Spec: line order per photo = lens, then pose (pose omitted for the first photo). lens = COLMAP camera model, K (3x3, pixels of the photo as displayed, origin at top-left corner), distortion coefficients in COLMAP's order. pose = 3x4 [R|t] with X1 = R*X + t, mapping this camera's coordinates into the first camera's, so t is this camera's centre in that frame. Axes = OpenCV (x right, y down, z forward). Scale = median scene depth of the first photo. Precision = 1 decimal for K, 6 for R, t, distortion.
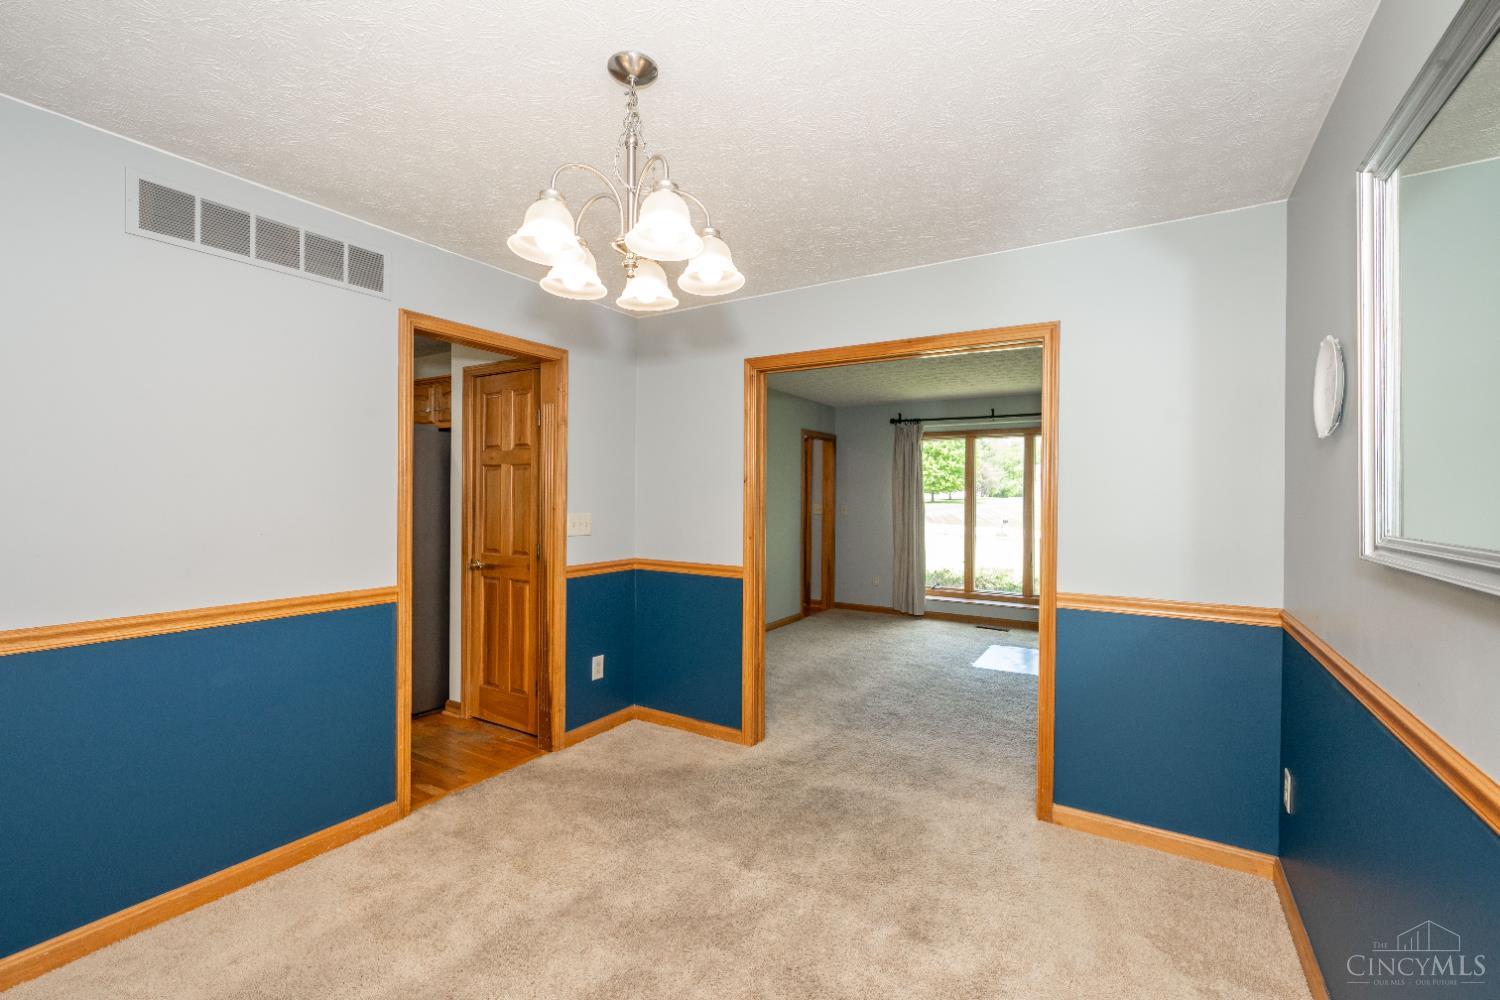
lens RADIAL K [[630.9, 0, 743.5], [0, 630.9, 496.1], [0, 0, 1]] dist [0.012344, 0.000545]
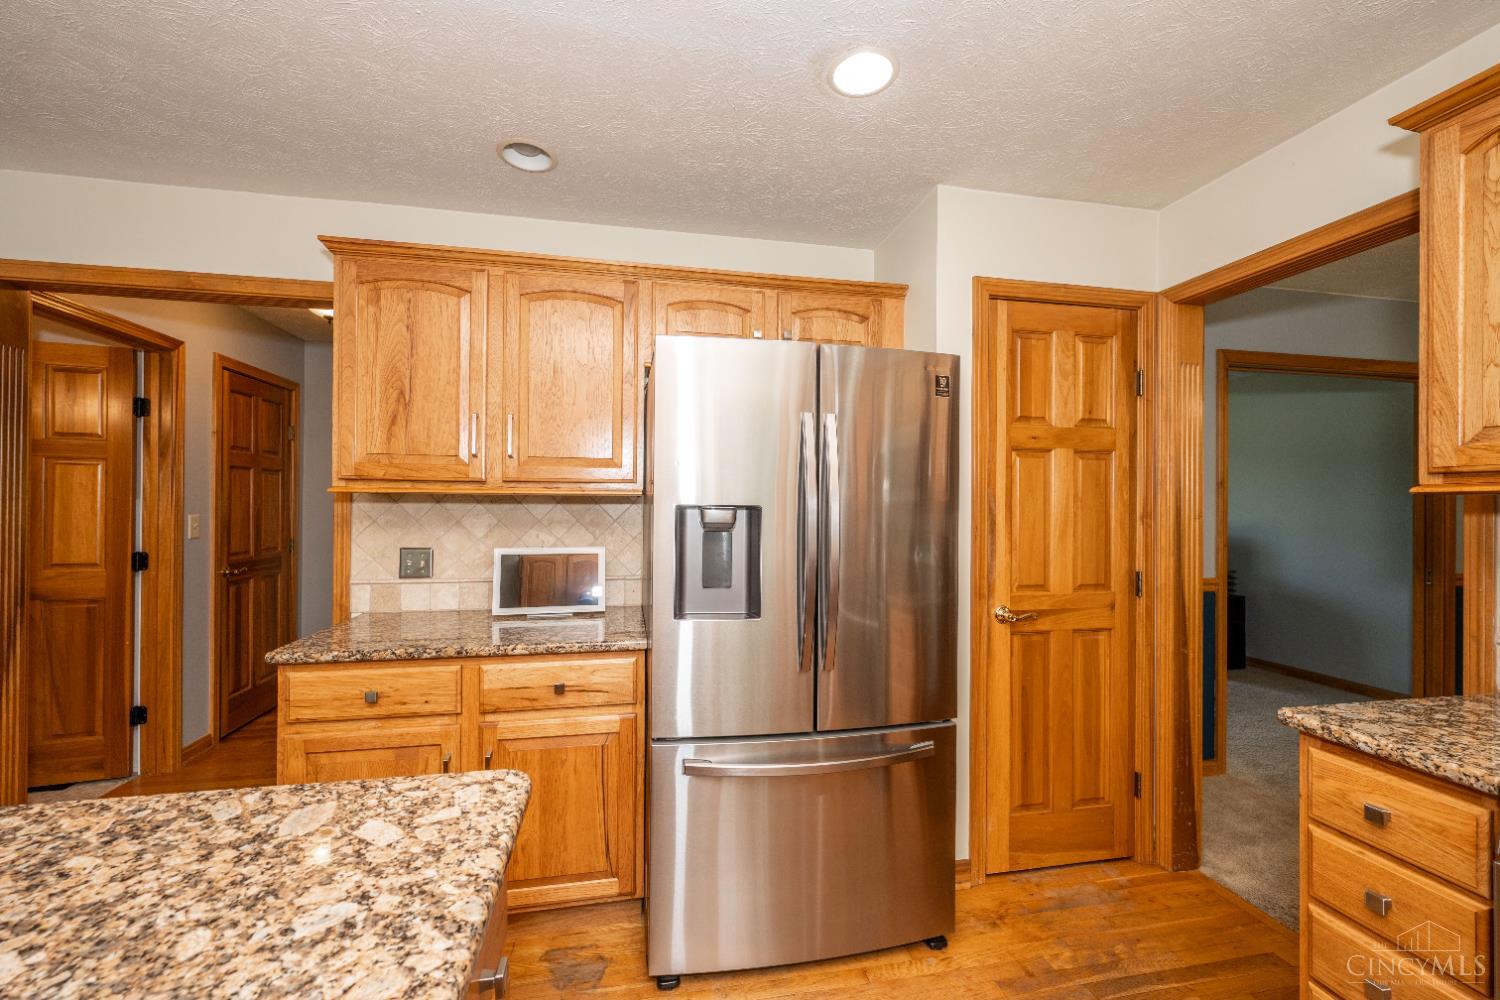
lens RADIAL K [[630.9, 0, 752.2], [0, 630.9, 502.1], [0, 0, 1]] dist [0.012344, 0.000545]
pose [[0.725870, 0.002884, 0.687826, -1.389941], [-0.004810, 0.999988, 0.000883, 0.005680], [-0.687815, -0.003949, 0.725876, 1.011690]]
